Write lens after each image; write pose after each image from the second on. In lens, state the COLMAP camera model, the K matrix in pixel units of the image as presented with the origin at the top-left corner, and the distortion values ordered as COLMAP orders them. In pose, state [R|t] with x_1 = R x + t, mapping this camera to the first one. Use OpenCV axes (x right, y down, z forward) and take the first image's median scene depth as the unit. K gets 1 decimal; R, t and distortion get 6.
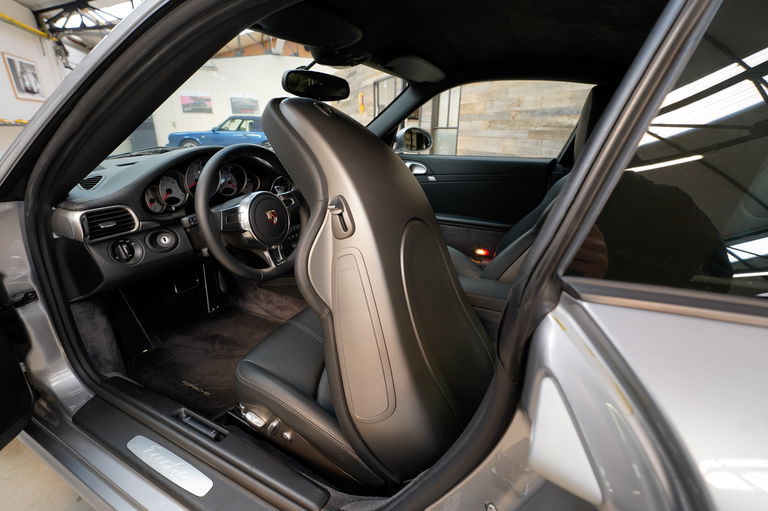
lens RADIAL K [[334.7, 0, 383.9], [0, 334.7, 251.0], [0, 0, 1]] dist [-0.003830, 0.000209]
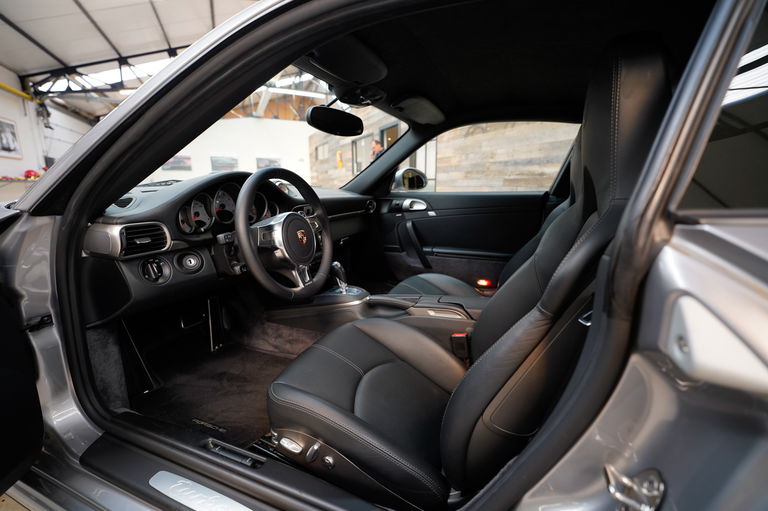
lens RADIAL K [[334.7, 0, 379.1], [0, 334.7, 254.5], [0, 0, 1]] dist [-0.003830, 0.000209]
pose [[0.997582, -0.022499, 0.065751, -0.167543], [0.032152, 0.988213, -0.149669, 0.111433], [-0.061609, 0.151421, 0.986548, -0.008735]]
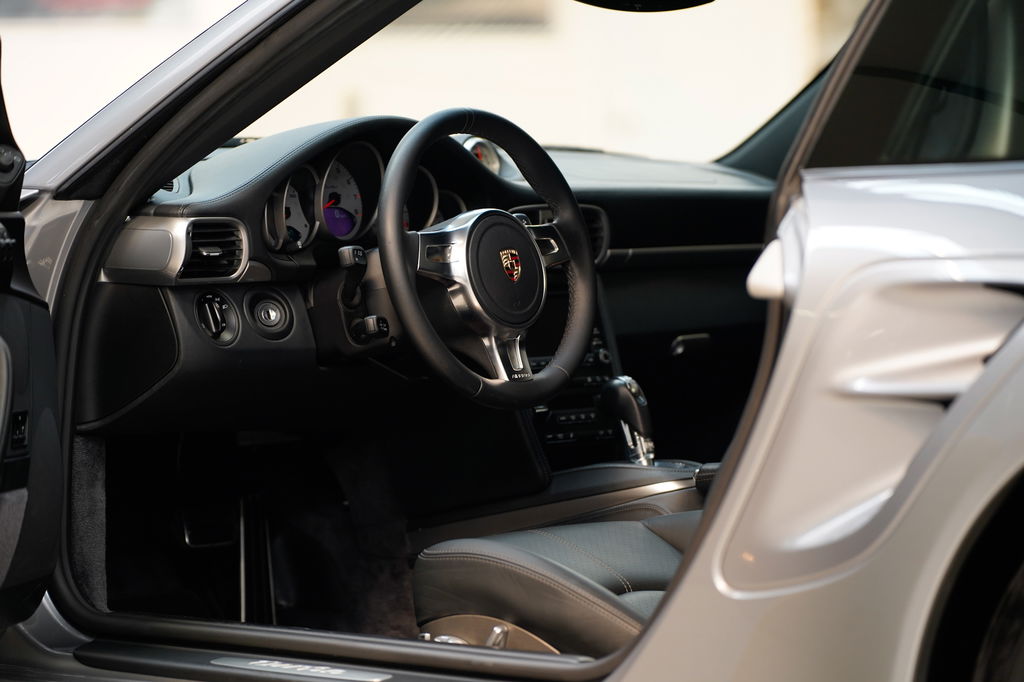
lens RADIAL K [[4191.9, 0, 512.1], [0, 4191.9, 340.8], [0, 0, 1]] dist [-0.316742, 0.000000]
pose [[0.975286, 0.005555, -0.220876, 0.892461], [-0.072904, 0.951786, -0.297974, 1.645751], [0.208571, 0.306712, 0.928669, -4.116692]]
